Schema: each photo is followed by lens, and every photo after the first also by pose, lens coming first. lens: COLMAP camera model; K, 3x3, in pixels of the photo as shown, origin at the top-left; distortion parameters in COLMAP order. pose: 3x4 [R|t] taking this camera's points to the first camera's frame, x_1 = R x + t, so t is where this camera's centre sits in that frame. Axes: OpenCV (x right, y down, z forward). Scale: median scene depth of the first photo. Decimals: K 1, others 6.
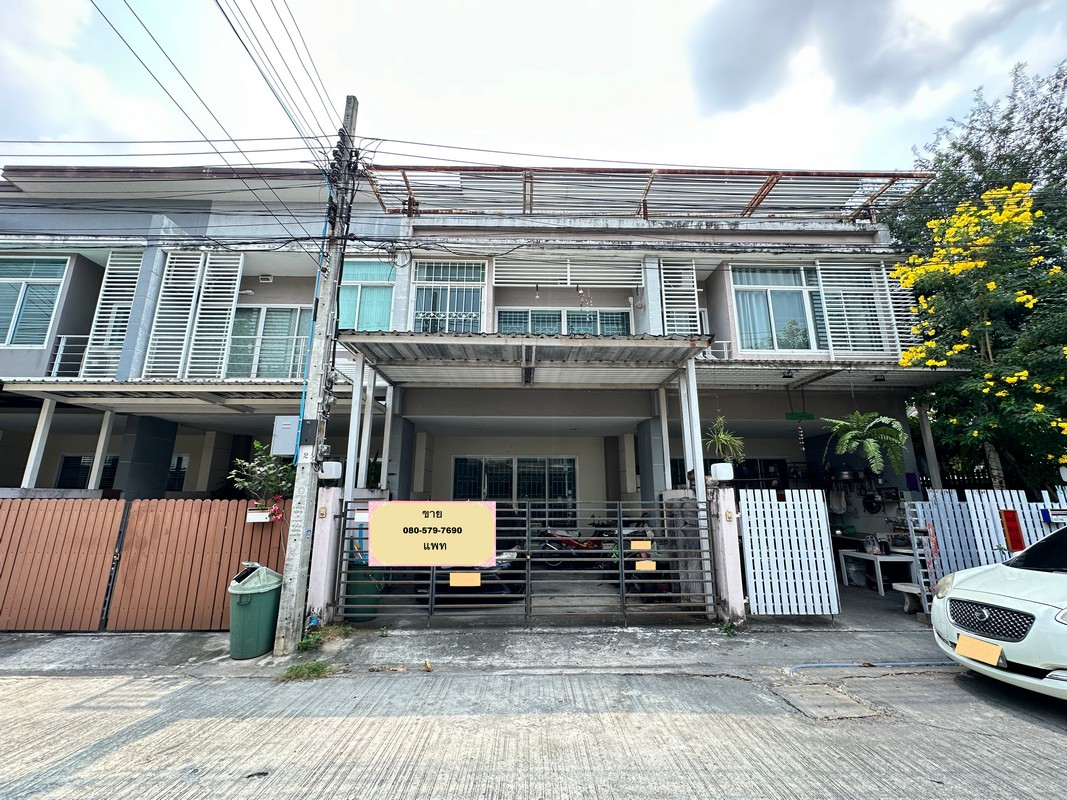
lens RADIAL K [[427.7, 0, 534.8], [0, 427.7, 398.8], [0, 0, 1]] dist [-0.004526, -0.000171]
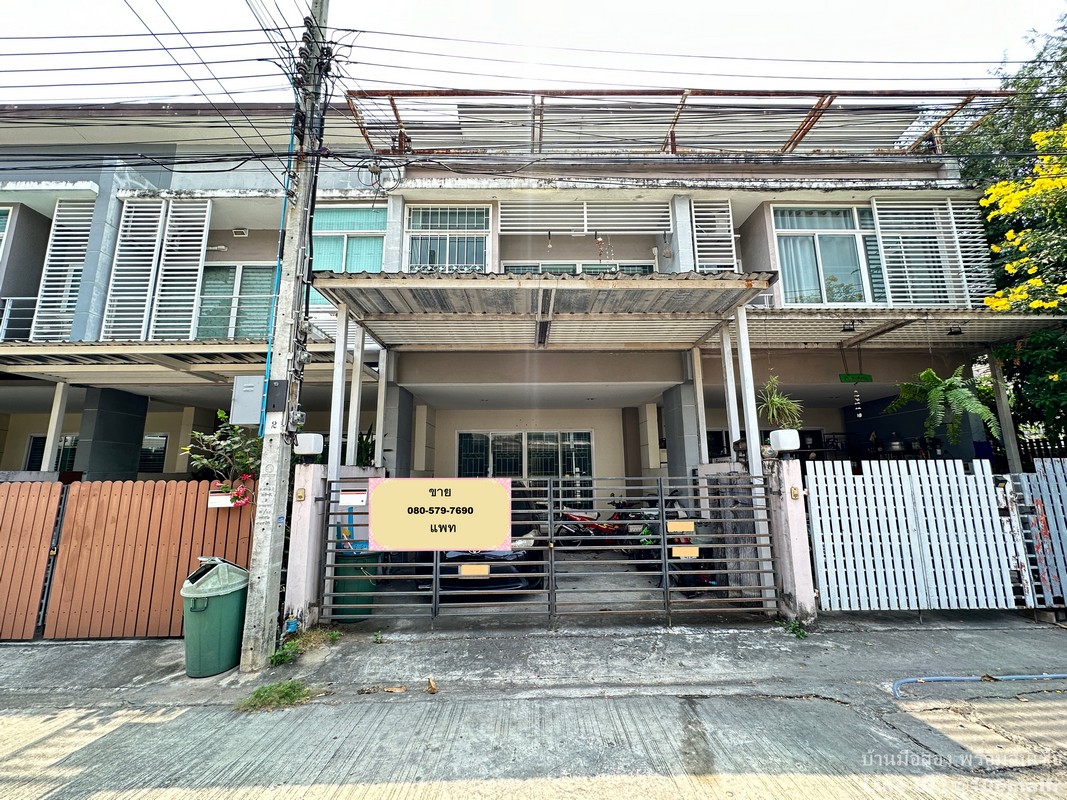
lens RADIAL K [[427.7, 0, 534.8], [0, 427.7, 398.8], [0, 0, 1]] dist [-0.004526, -0.000171]
pose [[0.999905, -0.012834, -0.005060, -0.037915], [0.013061, 0.998773, 0.047759, 0.046532], [0.004441, -0.047821, 0.998846, 0.182884]]
